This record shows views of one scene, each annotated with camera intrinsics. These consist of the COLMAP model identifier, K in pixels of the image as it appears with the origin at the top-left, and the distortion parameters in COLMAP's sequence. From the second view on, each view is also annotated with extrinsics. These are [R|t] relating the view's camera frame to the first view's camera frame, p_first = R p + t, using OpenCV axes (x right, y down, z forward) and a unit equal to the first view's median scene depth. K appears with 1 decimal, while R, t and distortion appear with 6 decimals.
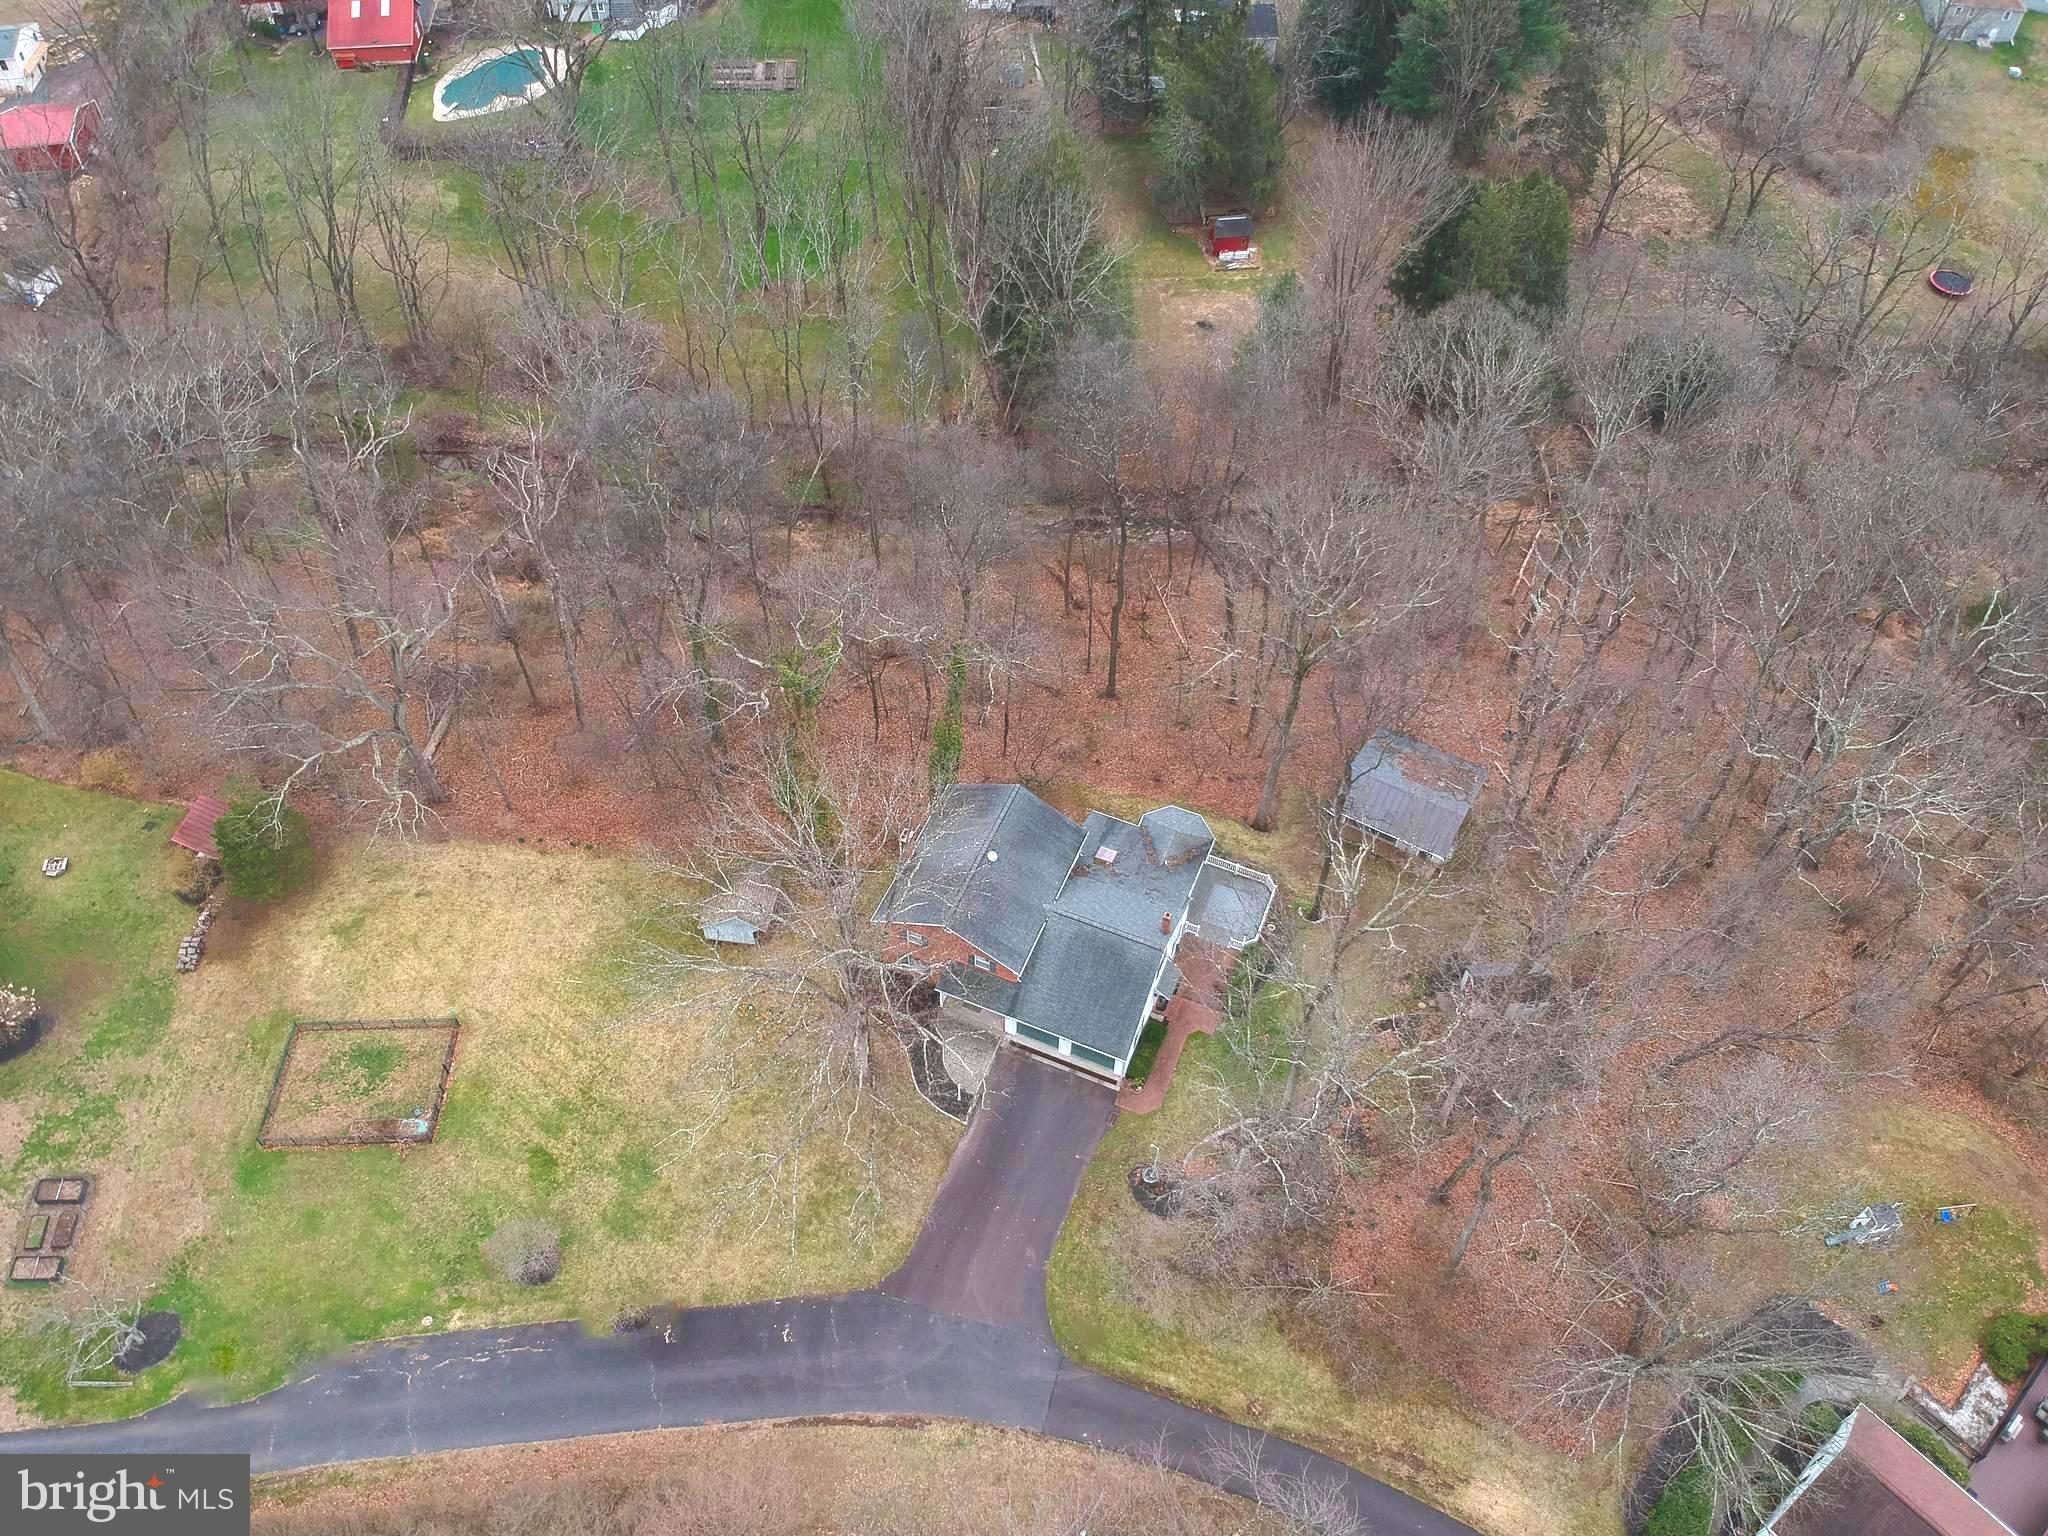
lens RADIAL K [[1490.4, 0, 1018.9], [0, 1490.4, 699.7], [0, 0, 1]] dist [0.071802, -0.138322]
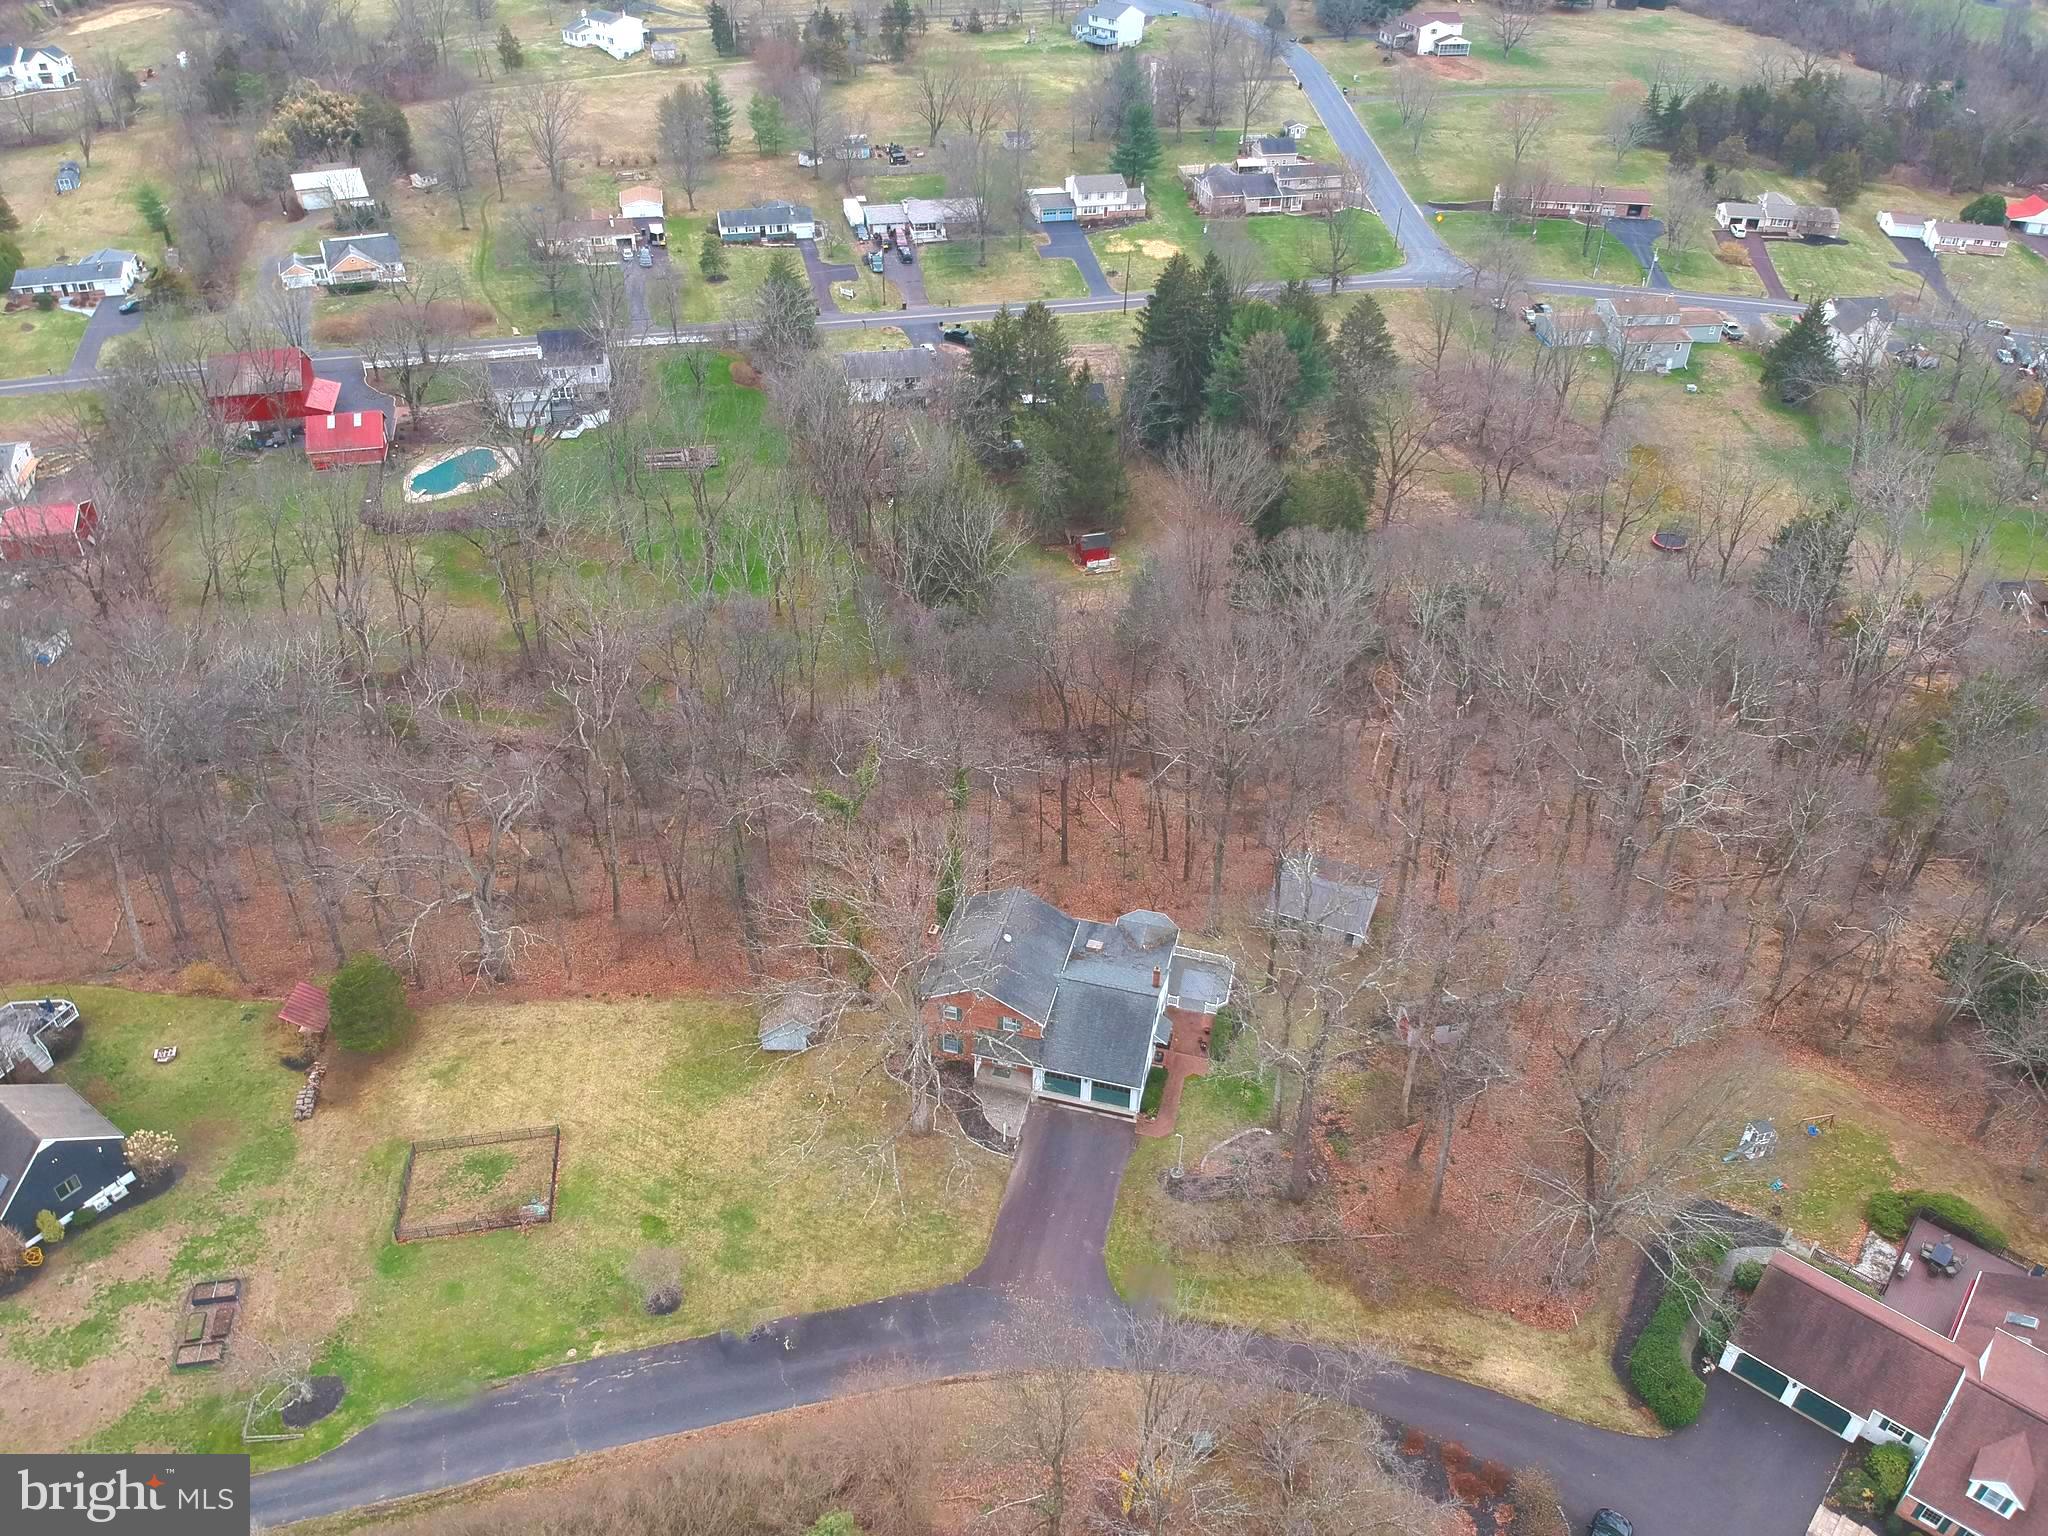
lens RADIAL K [[1502.4, 0, 1000.9], [0, 1502.4, 712.9], [0, 0, 1]] dist [0.062840, -0.140458]
pose [[0.991057, -0.076378, 0.109422, -0.146160], [0.103594, 0.957244, -0.270097, 0.264422], [-0.084114, 0.279016, 0.956595, -0.222368]]
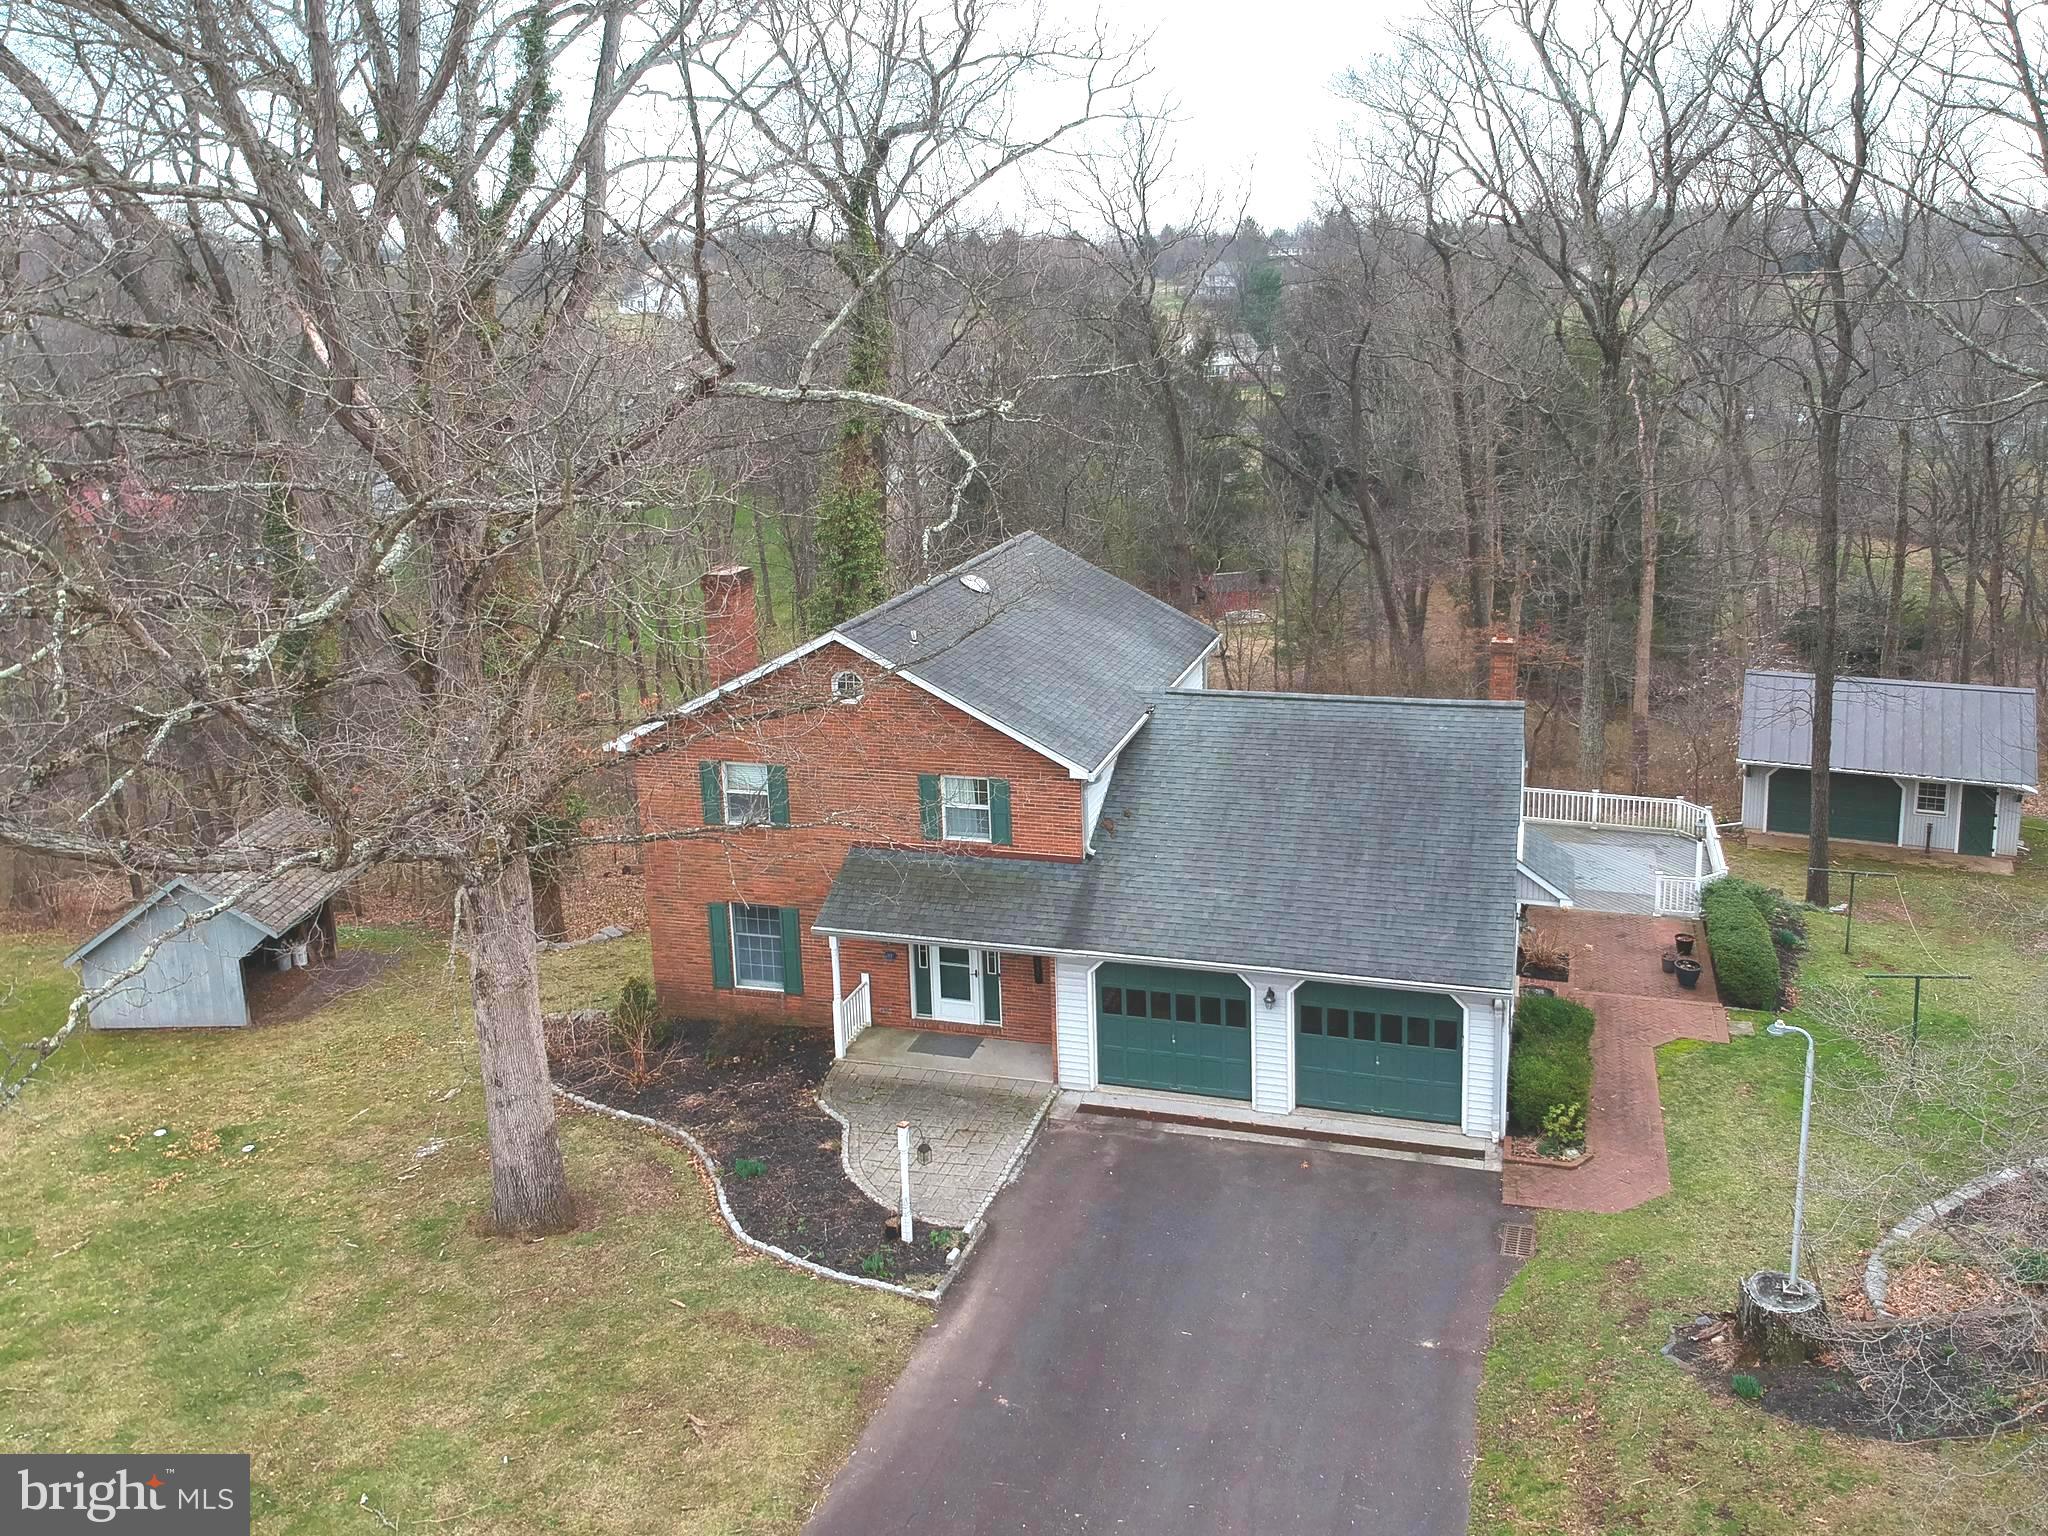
lens RADIAL K [[1584.2, 0, 1126.5], [0, 1584.2, 579.4], [0, 0, 1]] dist [0.033782, -0.059977]
pose [[0.990310, -0.057925, 0.126219, -0.030437], [0.125138, 0.766330, -0.630142, 0.354687], [-0.060224, 0.639830, 0.766153, 0.721710]]
